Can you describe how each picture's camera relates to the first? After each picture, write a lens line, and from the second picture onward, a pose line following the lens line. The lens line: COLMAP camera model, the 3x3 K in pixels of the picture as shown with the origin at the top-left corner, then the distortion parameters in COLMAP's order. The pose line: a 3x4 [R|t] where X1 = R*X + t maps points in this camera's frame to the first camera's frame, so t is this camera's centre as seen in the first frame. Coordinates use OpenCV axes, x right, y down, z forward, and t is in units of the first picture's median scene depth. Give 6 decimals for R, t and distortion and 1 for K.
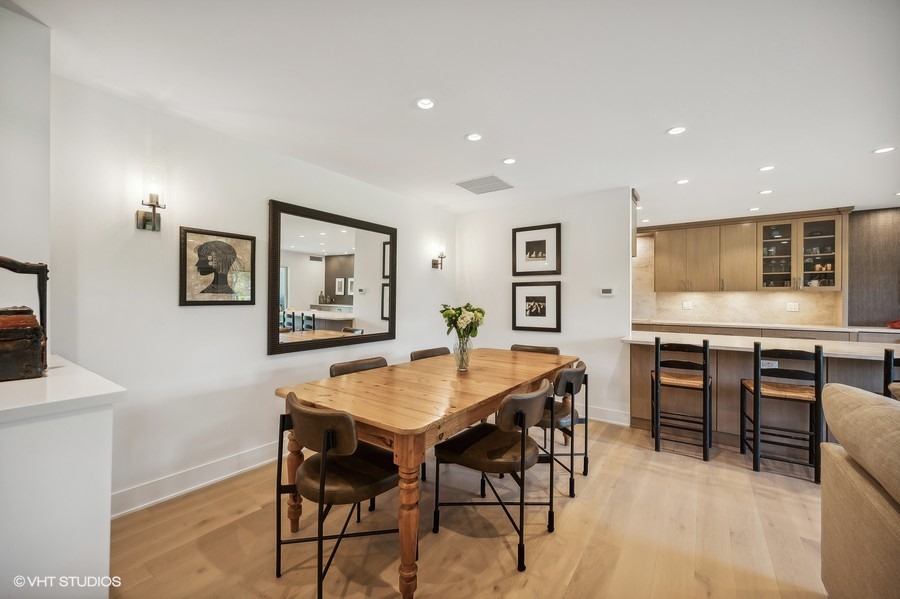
lens RADIAL K [[359.4, 0, 450.5], [0, 359.4, 296.9], [0, 0, 1]] dist [-0.000043, 0.000013]
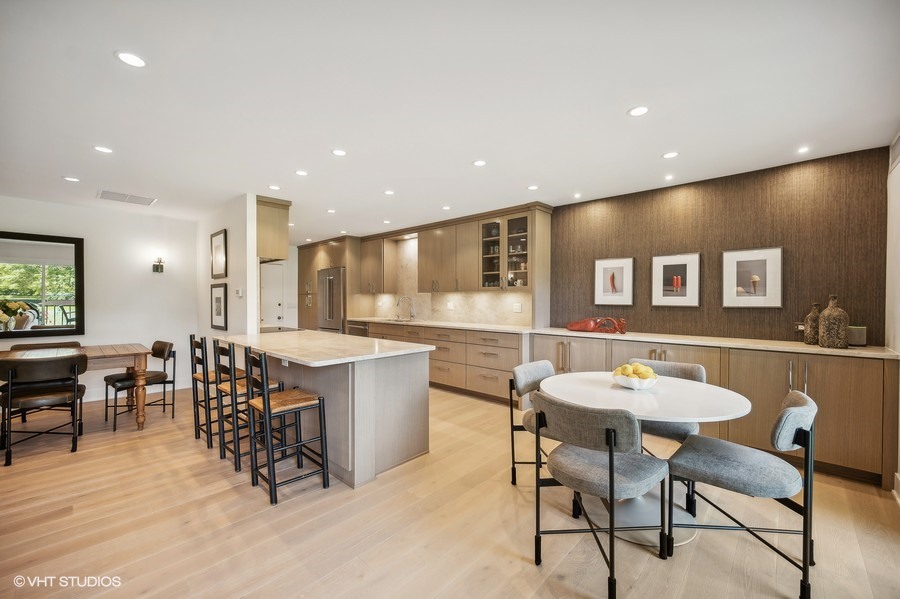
lens RADIAL K [[365.0, 0, 448.5], [0, 365.0, 302.0], [0, 0, 1]] dist [0.000156, -0.000104]
pose [[0.989585, -0.000385, -0.143947, 1.053715], [0.002063, 0.999932, 0.011507, 0.001559], [0.143933, -0.011684, 0.989518, 0.010742]]
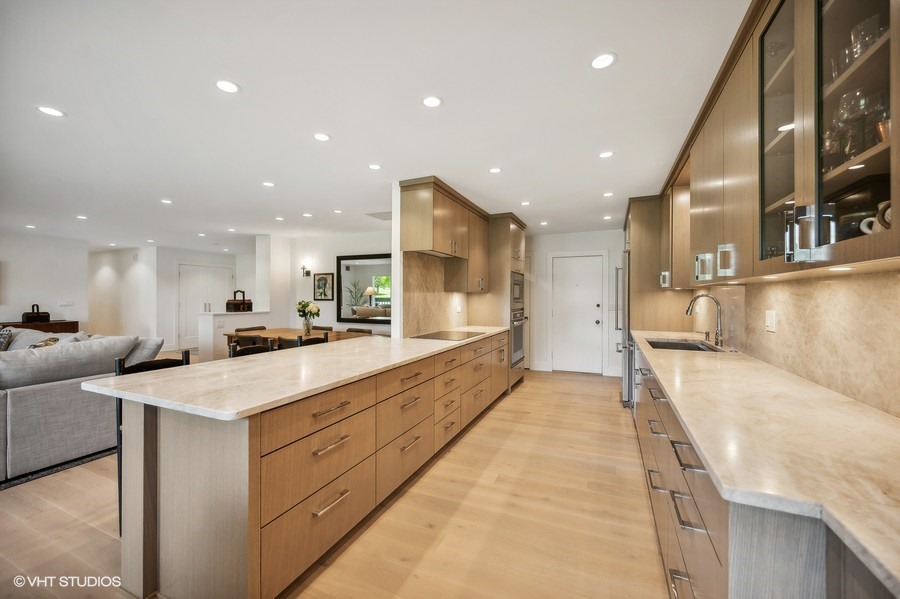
lens RADIAL K [[359.4, 0, 450.5], [0, 359.4, 296.9], [0, 0, 1]] dist [-0.000043, 0.000013]
pose [[0.190481, -0.002827, -0.981687, 1.248876], [0.000010, 0.999996, -0.002878, 0.001767], [0.981691, 0.000538, 0.190480, 0.822465]]
